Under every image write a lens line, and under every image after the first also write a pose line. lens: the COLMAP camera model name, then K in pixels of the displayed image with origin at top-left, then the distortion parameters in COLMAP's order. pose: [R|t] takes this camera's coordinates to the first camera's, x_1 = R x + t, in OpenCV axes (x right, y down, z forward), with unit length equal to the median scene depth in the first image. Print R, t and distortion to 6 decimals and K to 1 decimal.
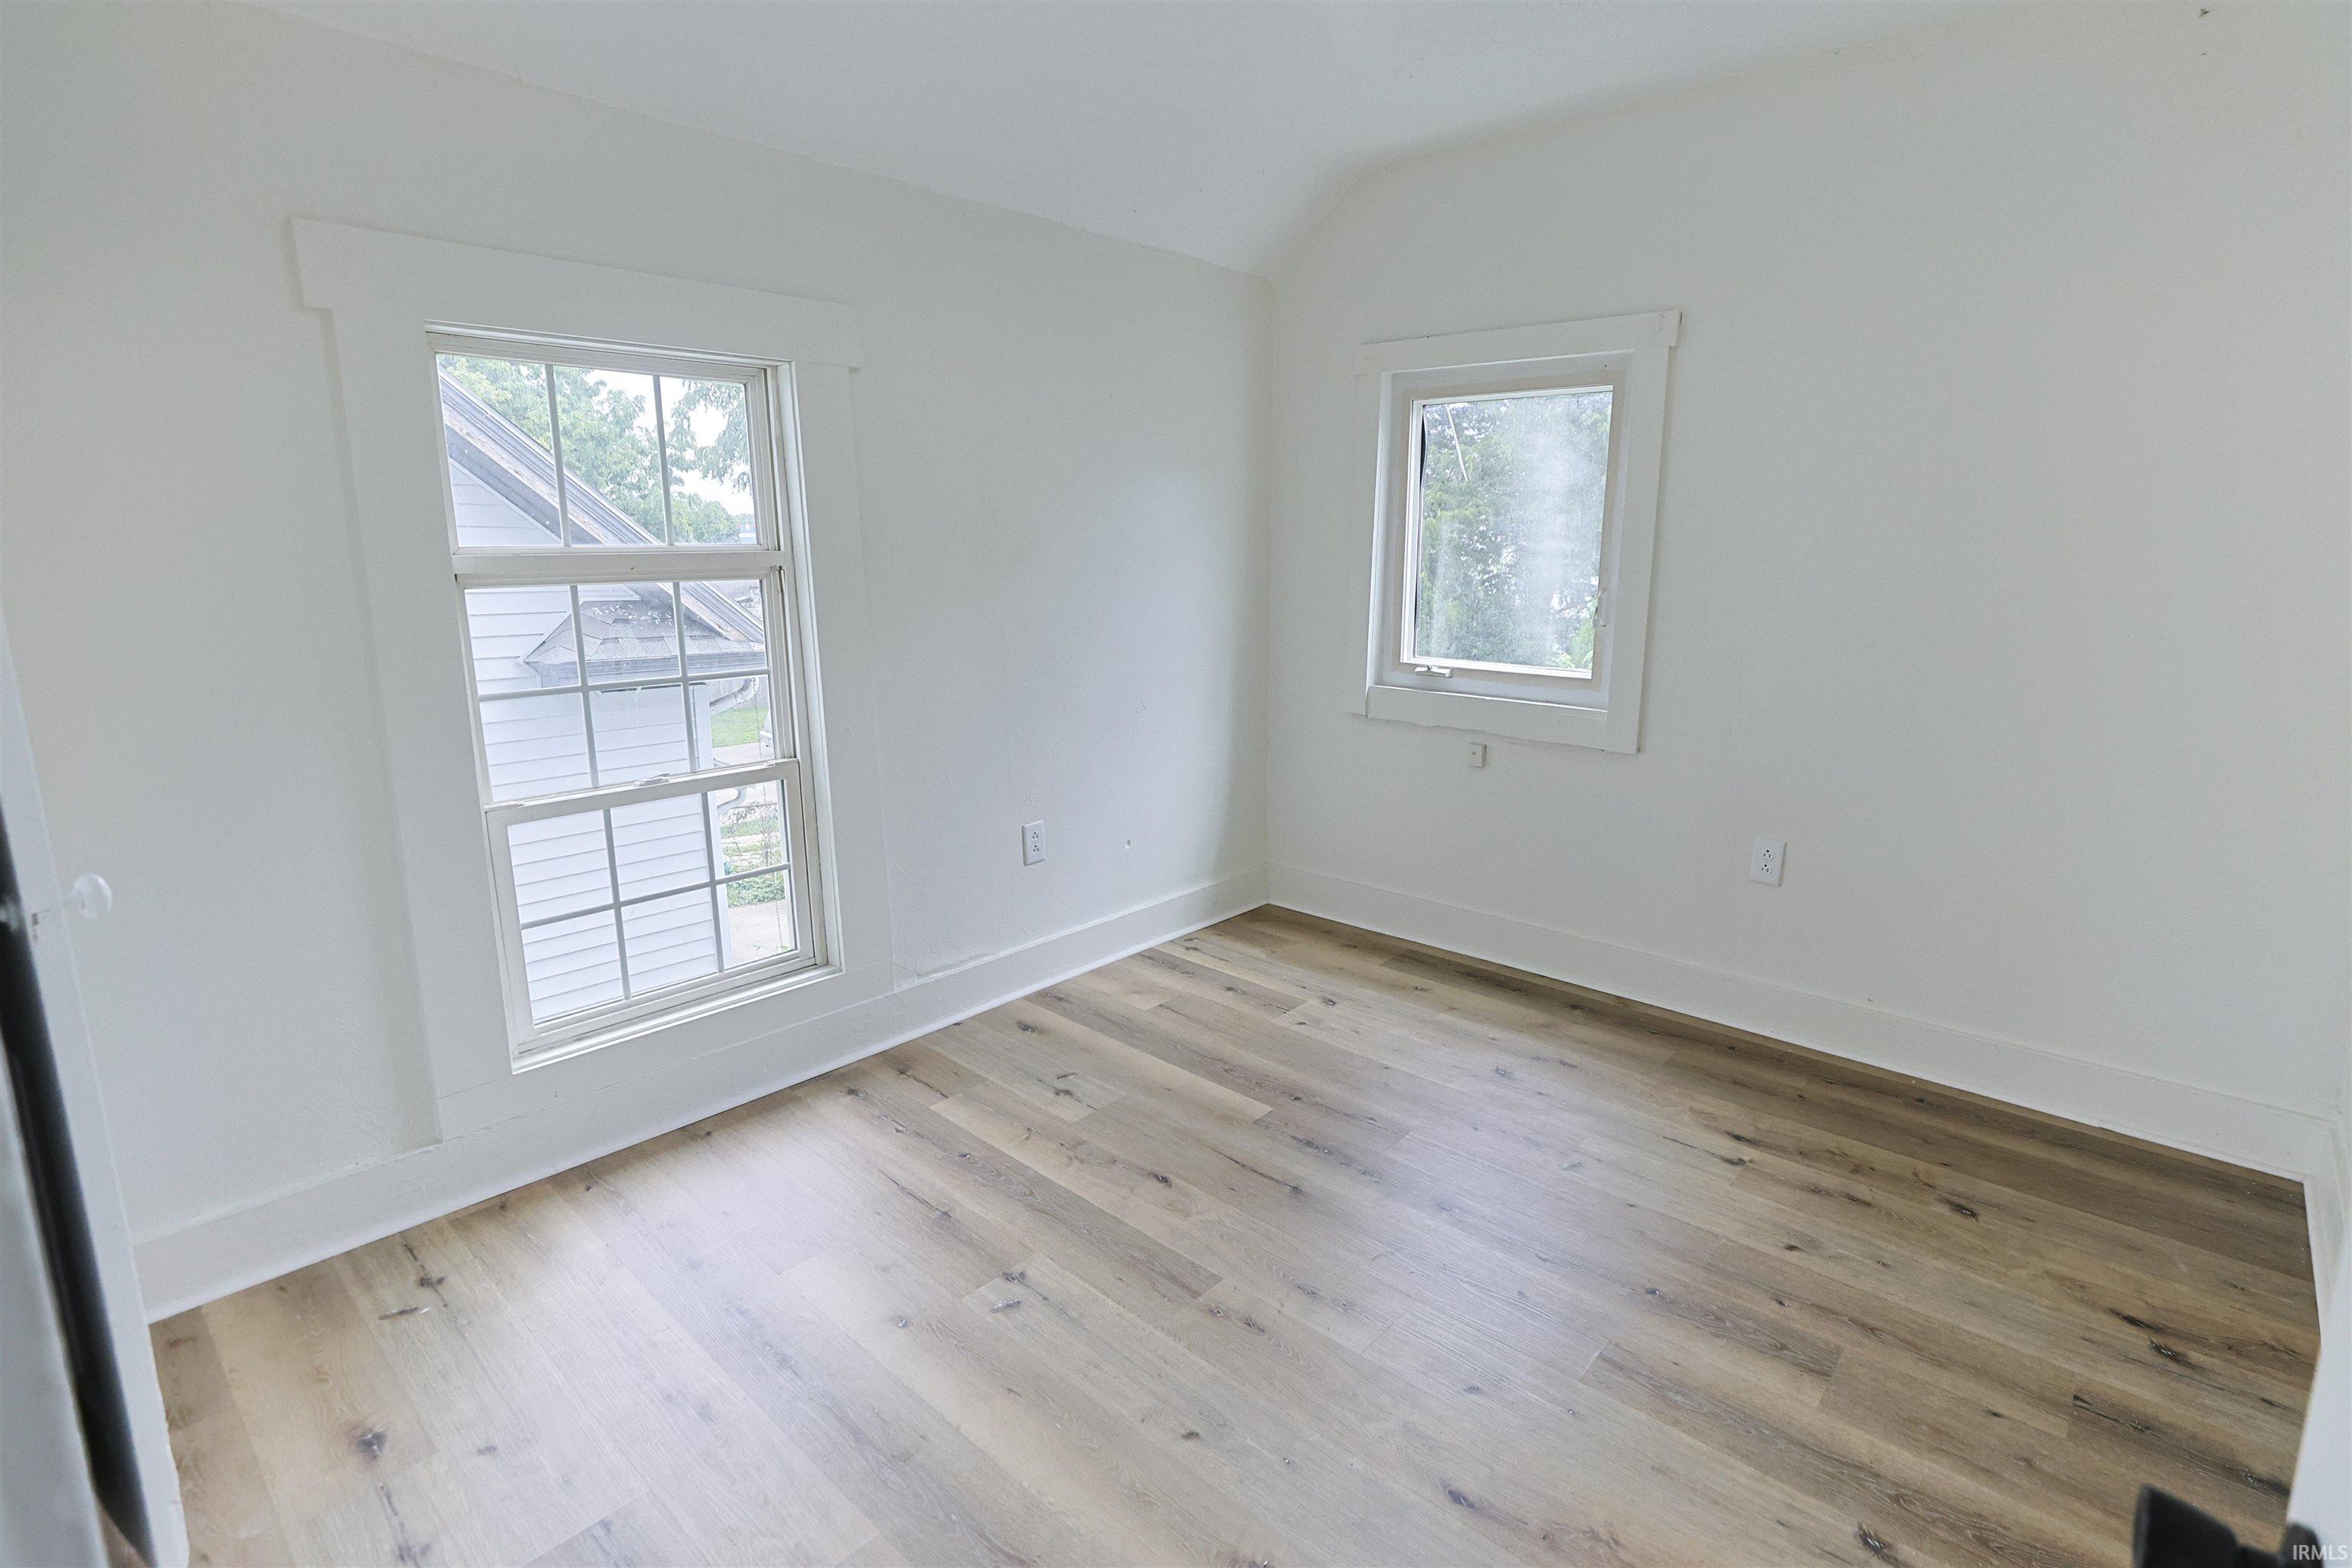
lens RADIAL K [[1140.5, 0, 1197.4], [0, 1140.5, 777.0], [0, 0, 1]] dist [-0.018343, 0.014668]
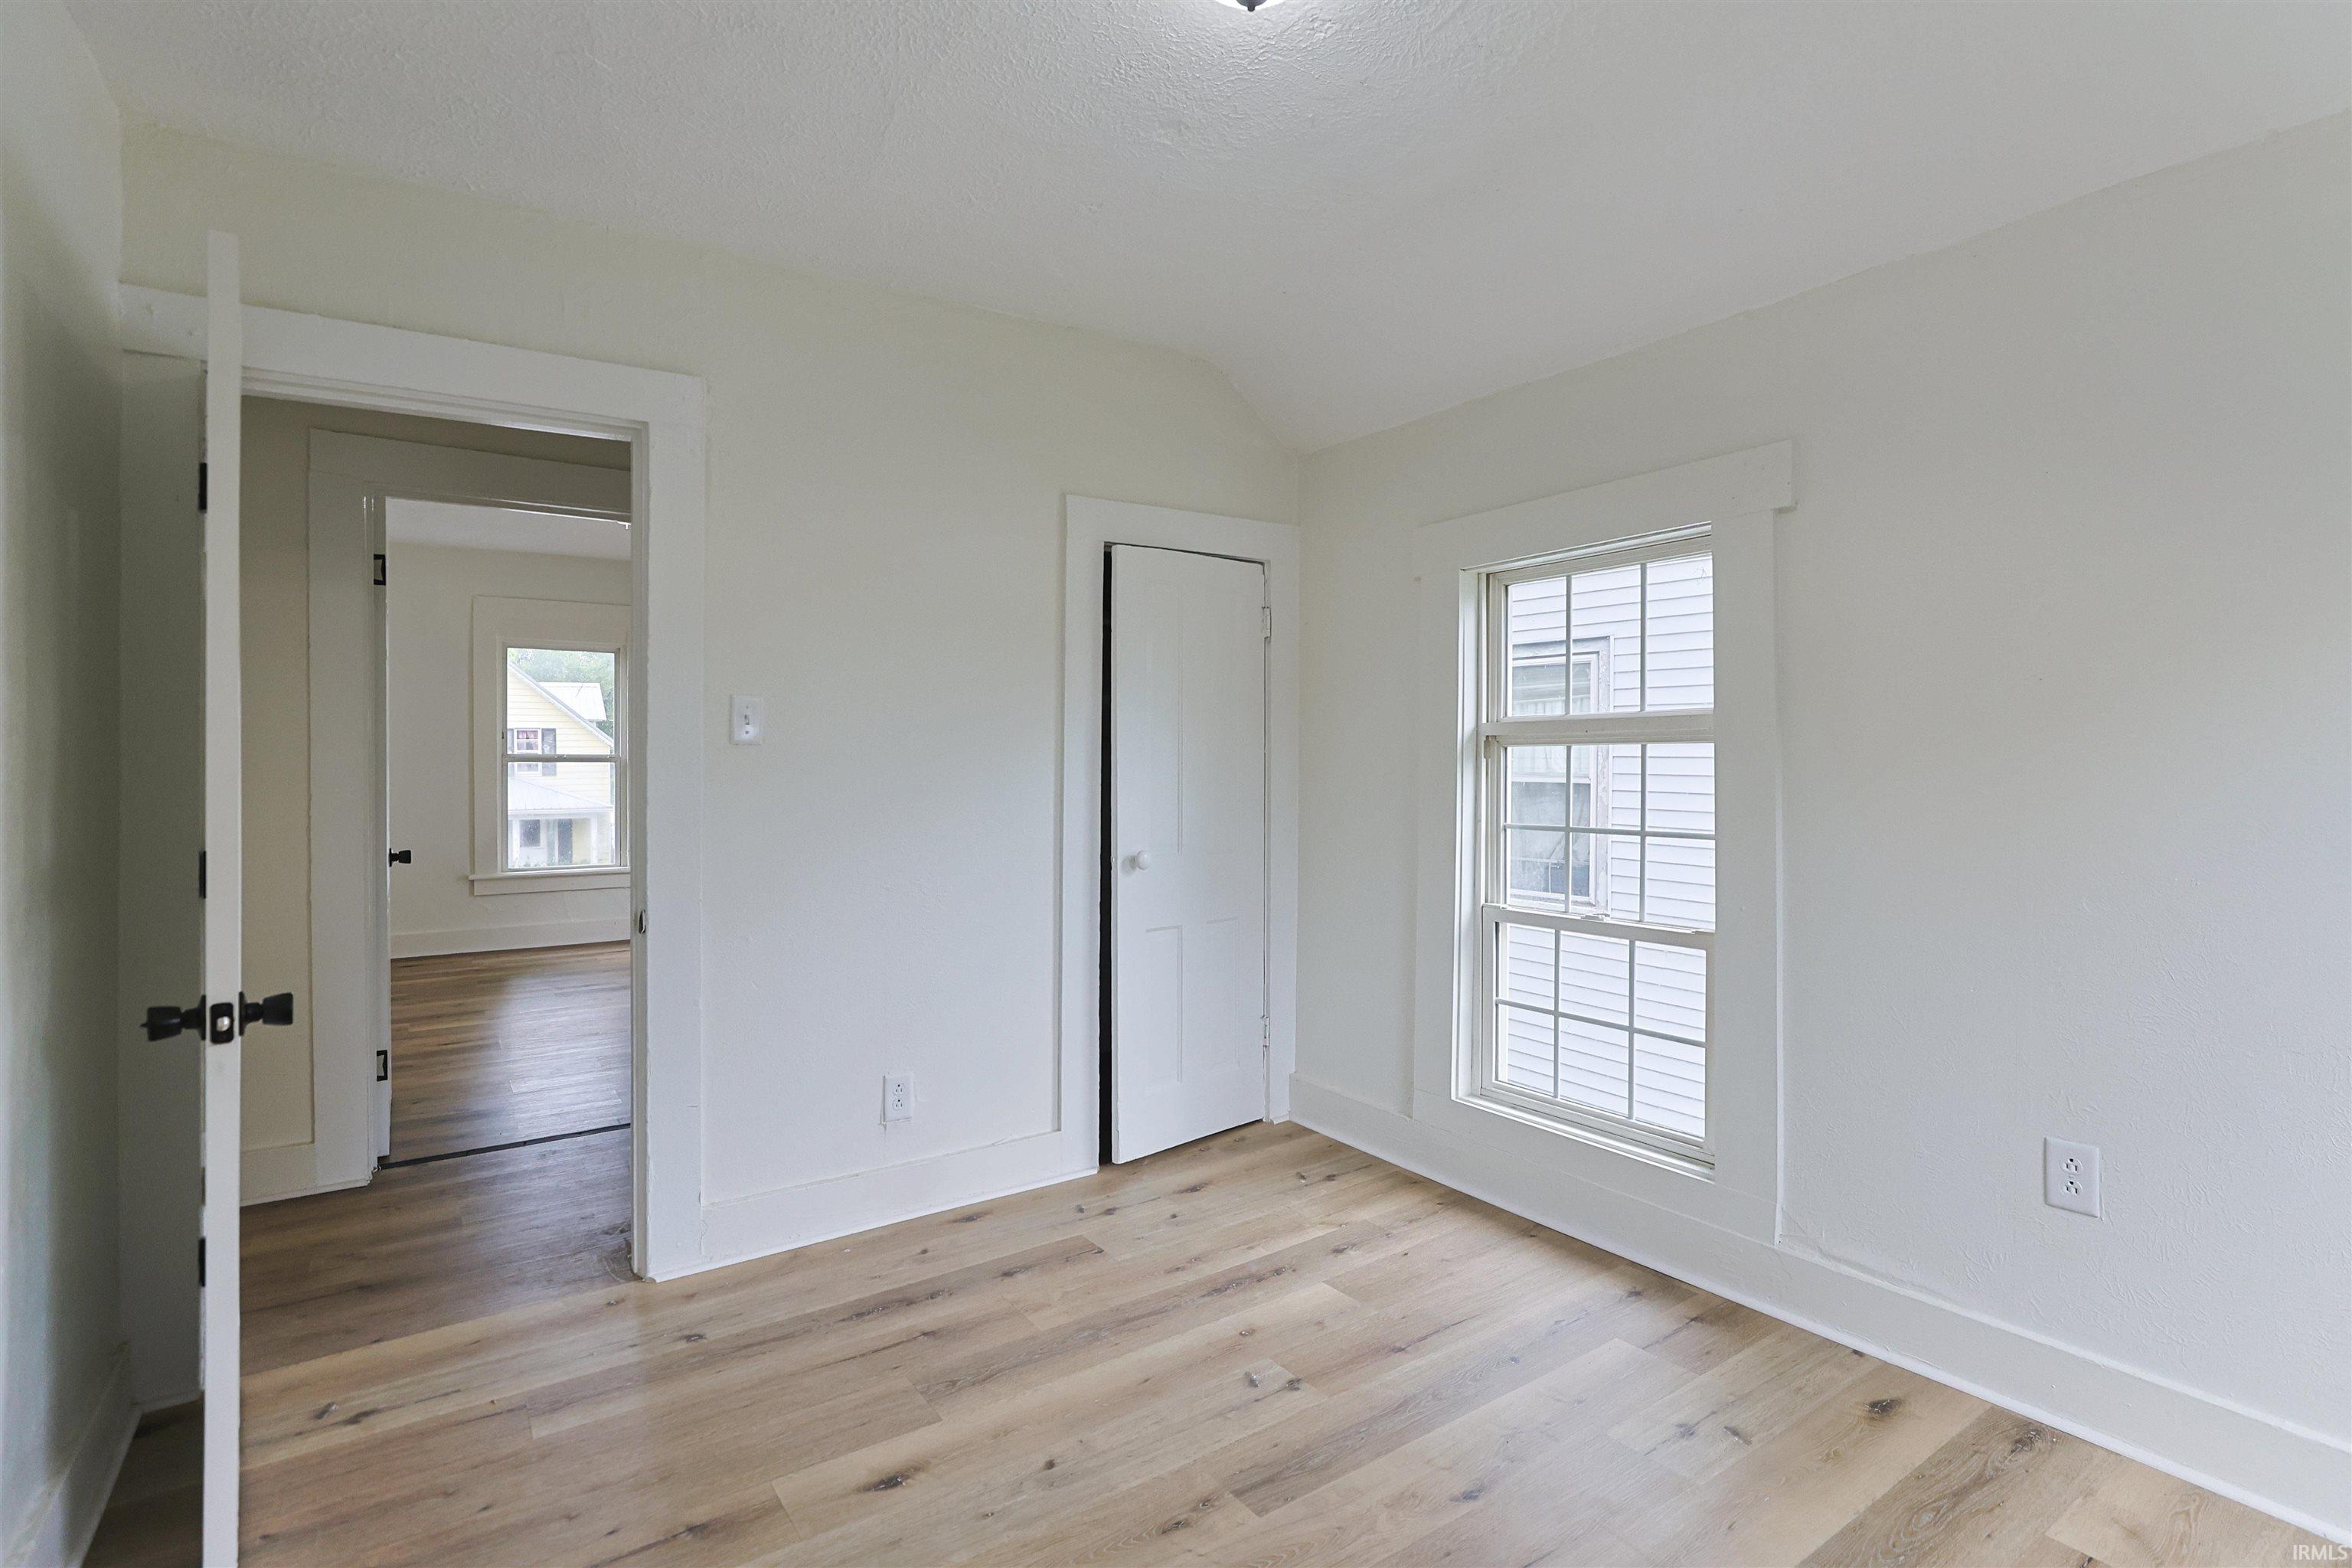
lens RADIAL K [[1140.5, 0, 1197.4], [0, 1140.5, 777.0], [0, 0, 1]] dist [-0.018343, 0.014668]
pose [[-0.232019, 0.015271, -0.972591, 0.675323], [-0.192166, 0.979451, 0.061221, -0.120346], [0.953541, 0.201103, -0.224317, 0.808889]]
